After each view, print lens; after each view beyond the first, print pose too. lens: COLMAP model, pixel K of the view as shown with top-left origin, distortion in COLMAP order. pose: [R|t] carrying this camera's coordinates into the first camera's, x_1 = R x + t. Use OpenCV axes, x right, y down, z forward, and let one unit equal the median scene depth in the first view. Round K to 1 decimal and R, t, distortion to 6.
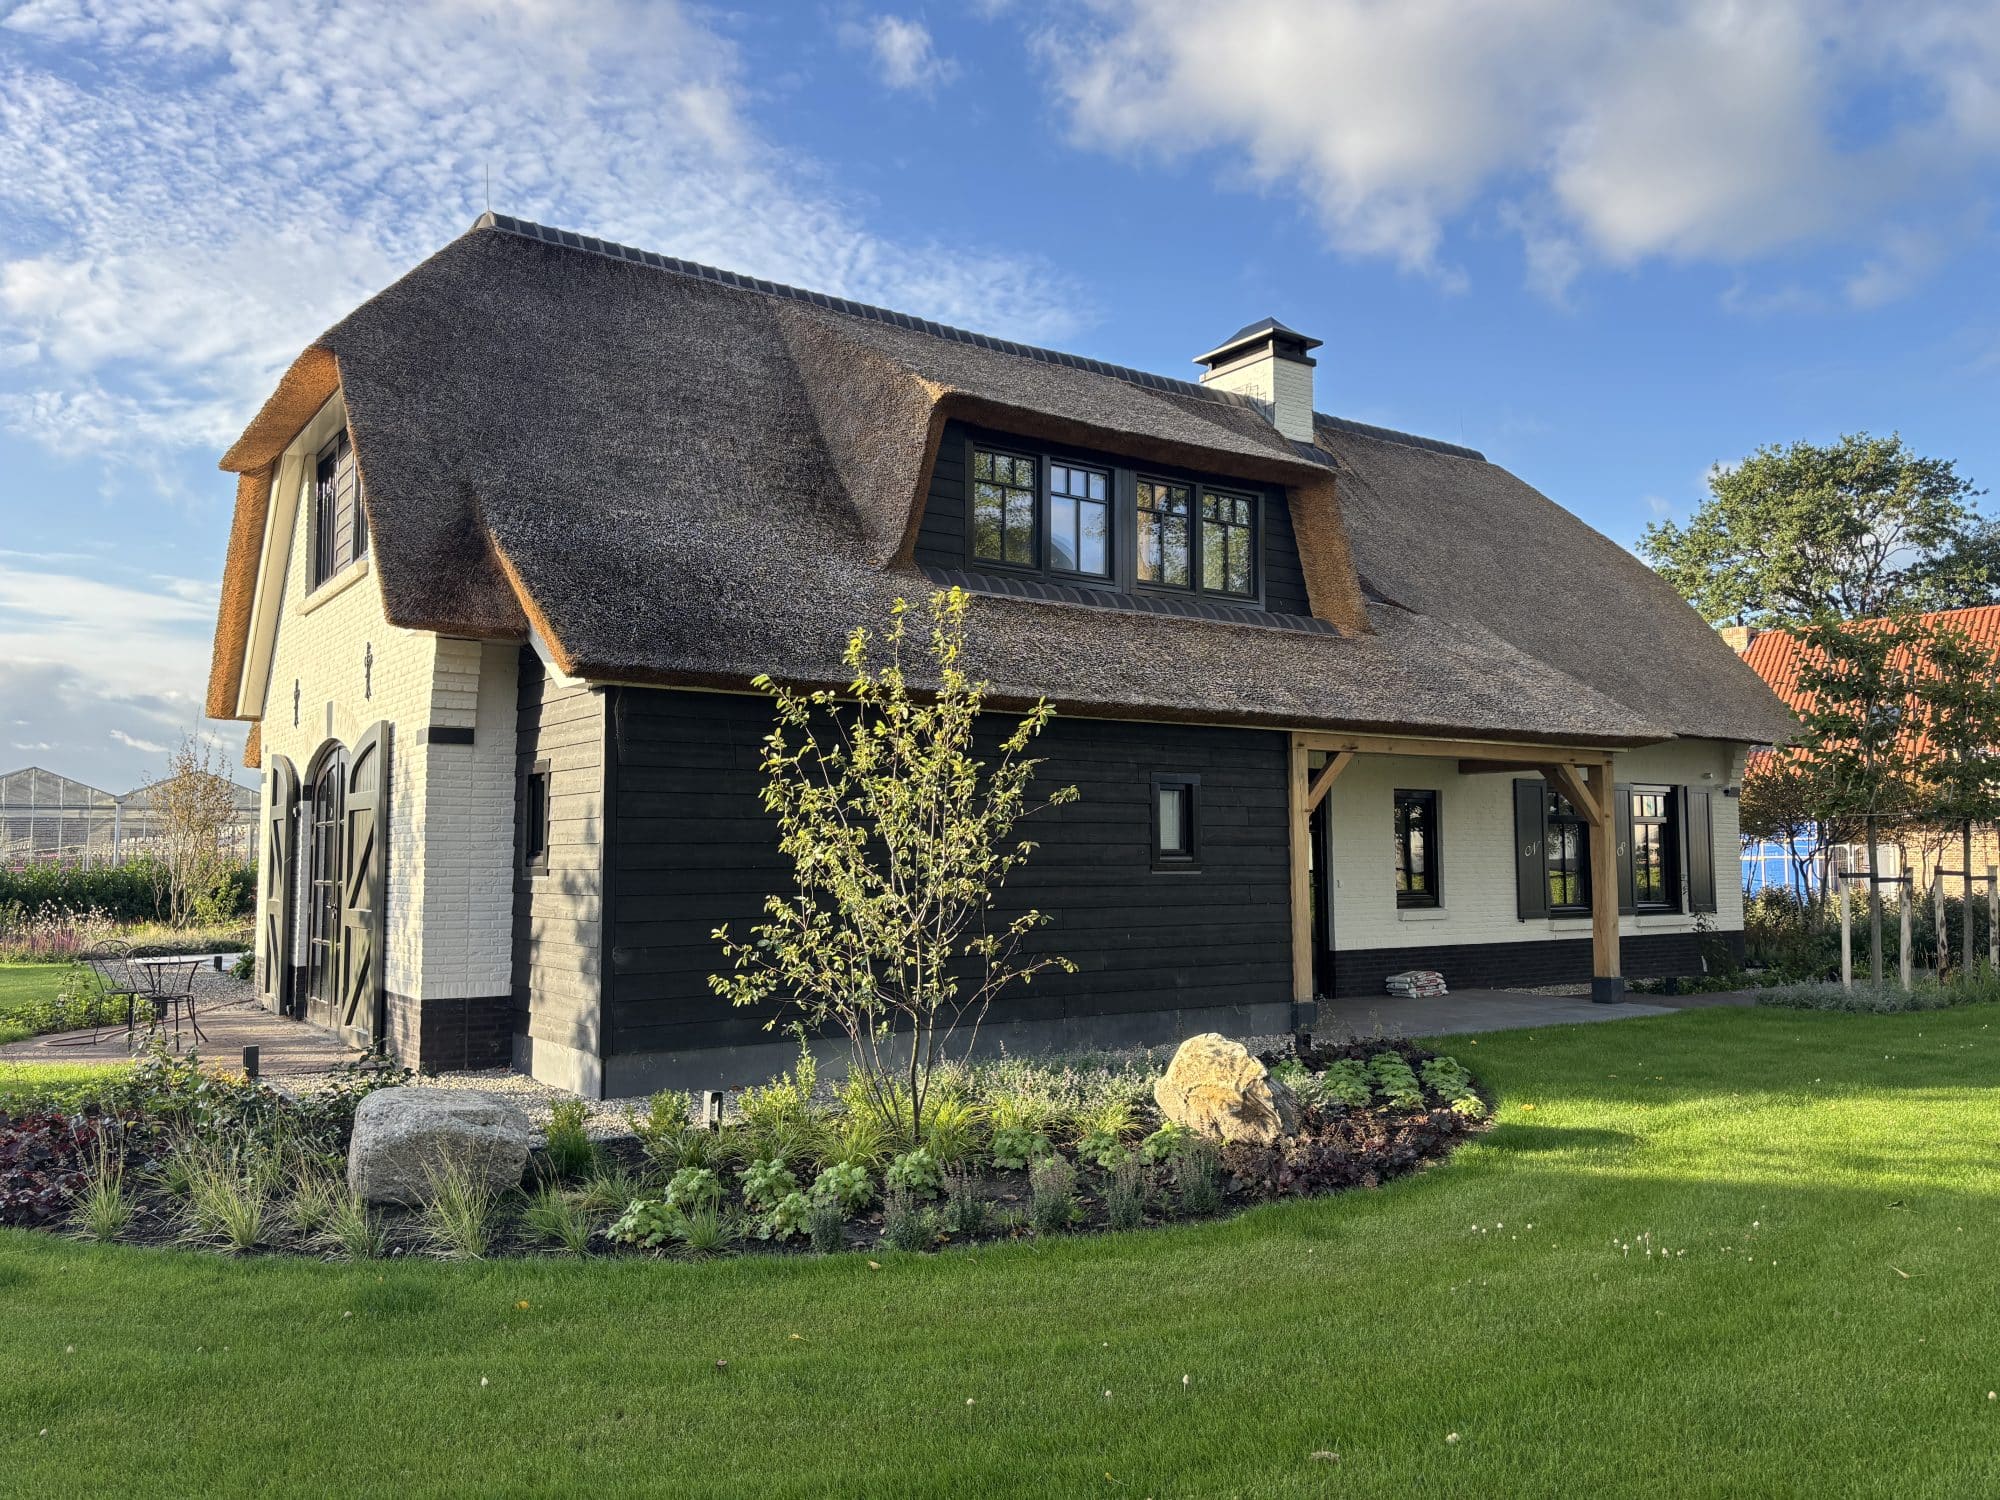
lens RADIAL K [[1527.1, 0, 945.9], [0, 1527.1, 765.5], [0, 0, 1]] dist [0.071452, -0.073710]
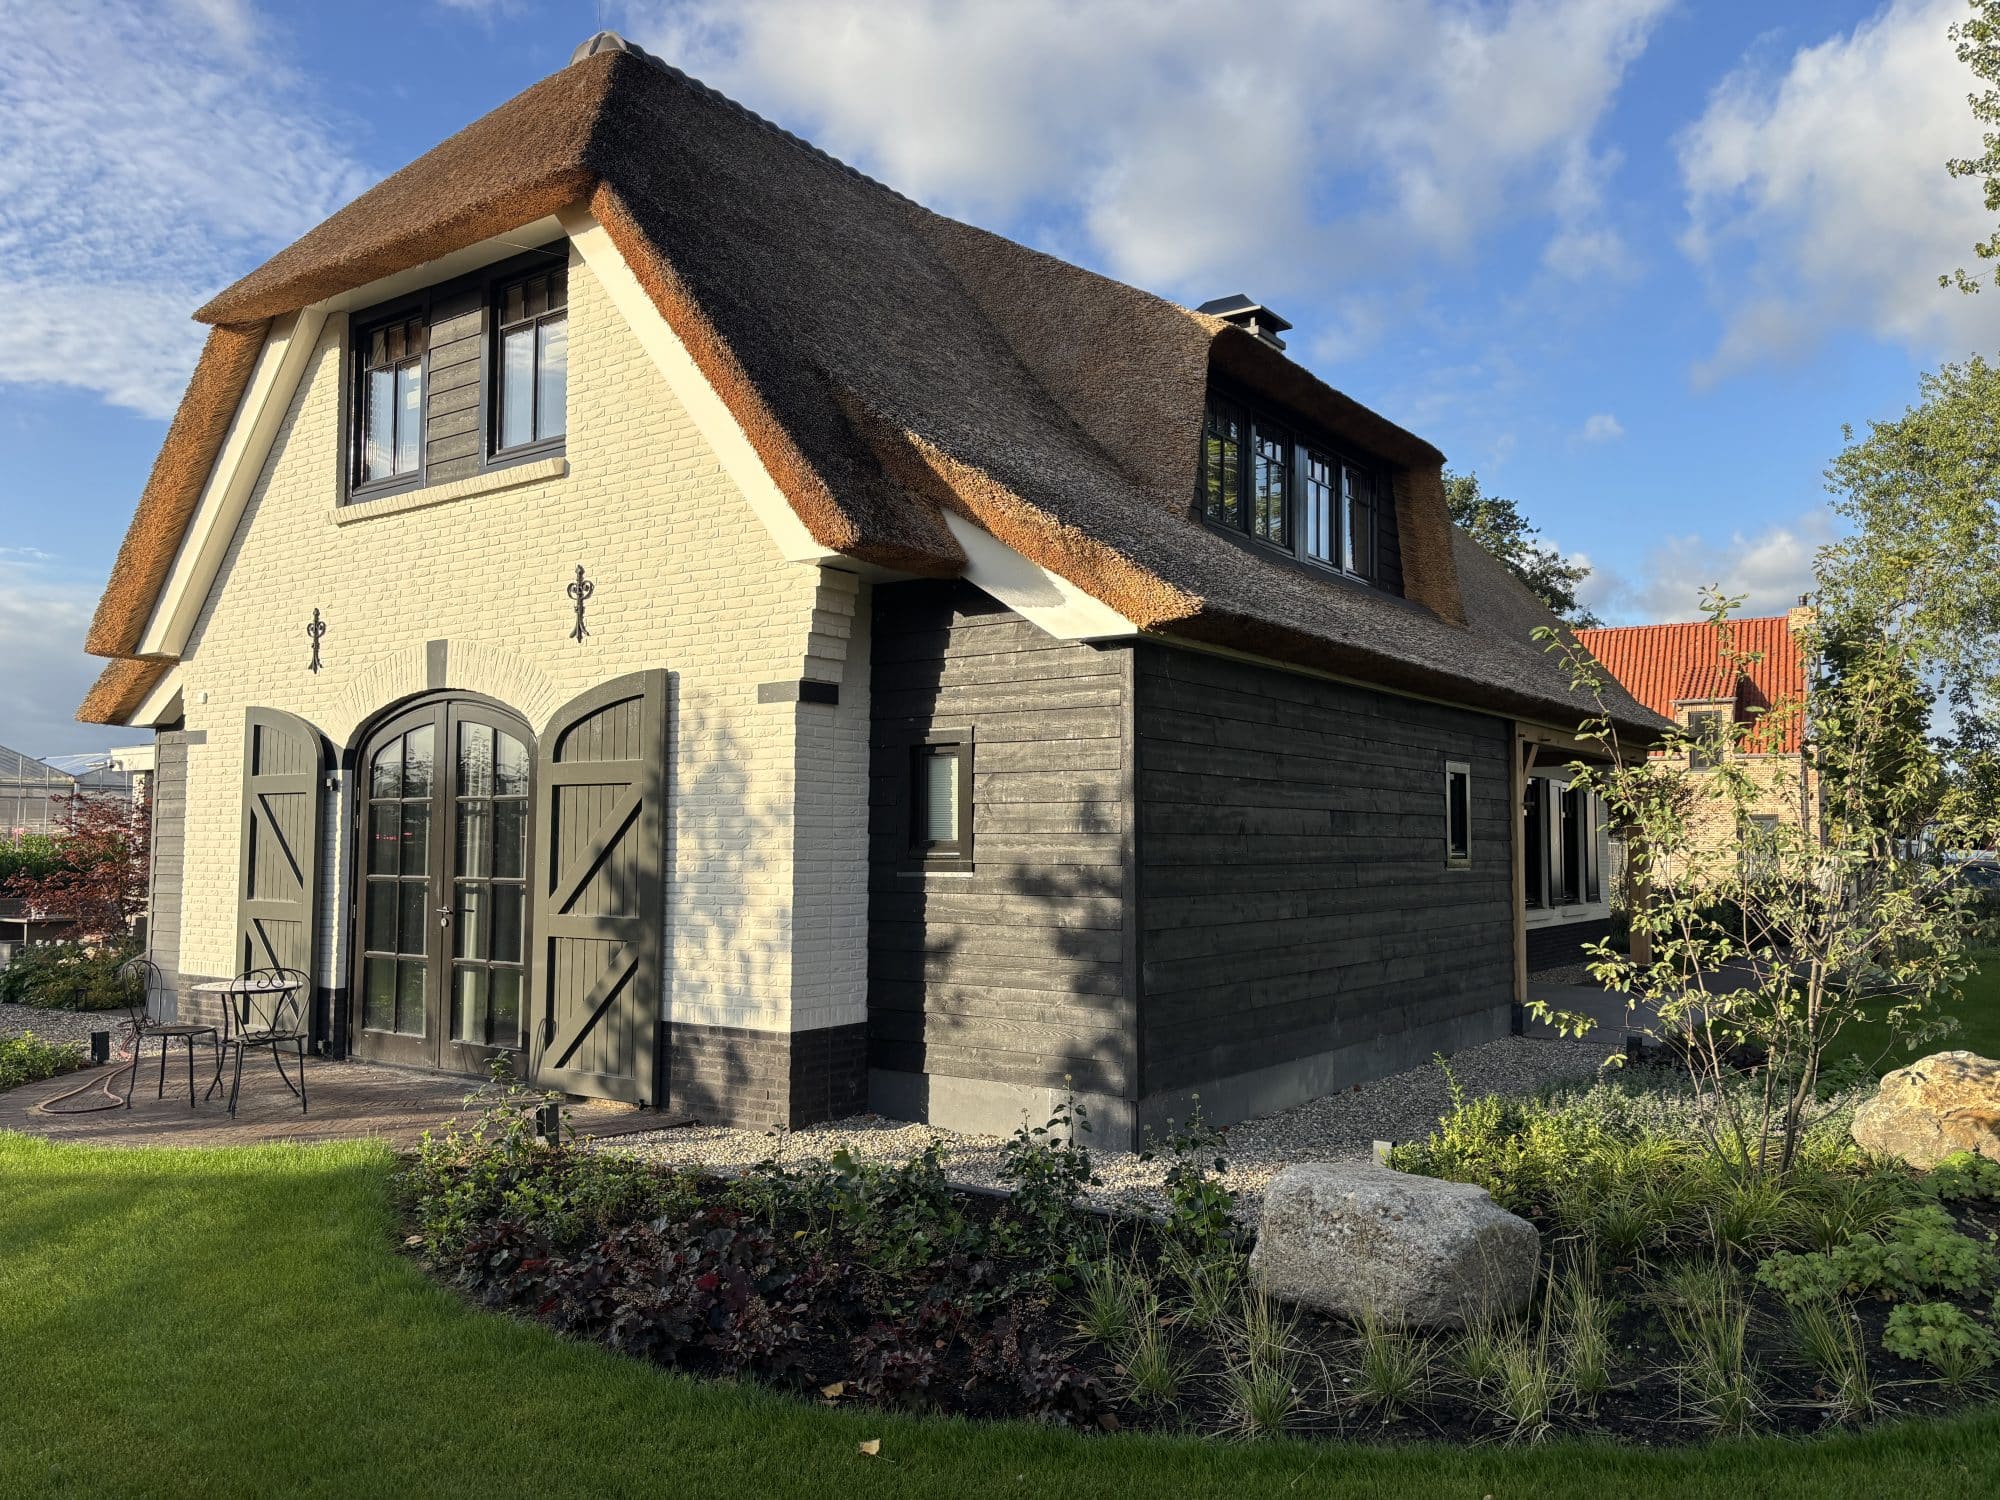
lens RADIAL K [[1527.1, 0, 995.9], [0, 1527.1, 742.1], [0, 0, 1]] dist [0.071452, -0.073710]
pose [[0.940387, 0.026187, 0.339096, -0.403236], [-0.024818, 0.999657, -0.008372, 0.008863], [-0.339199, -0.000543, 0.940715, 0.194677]]
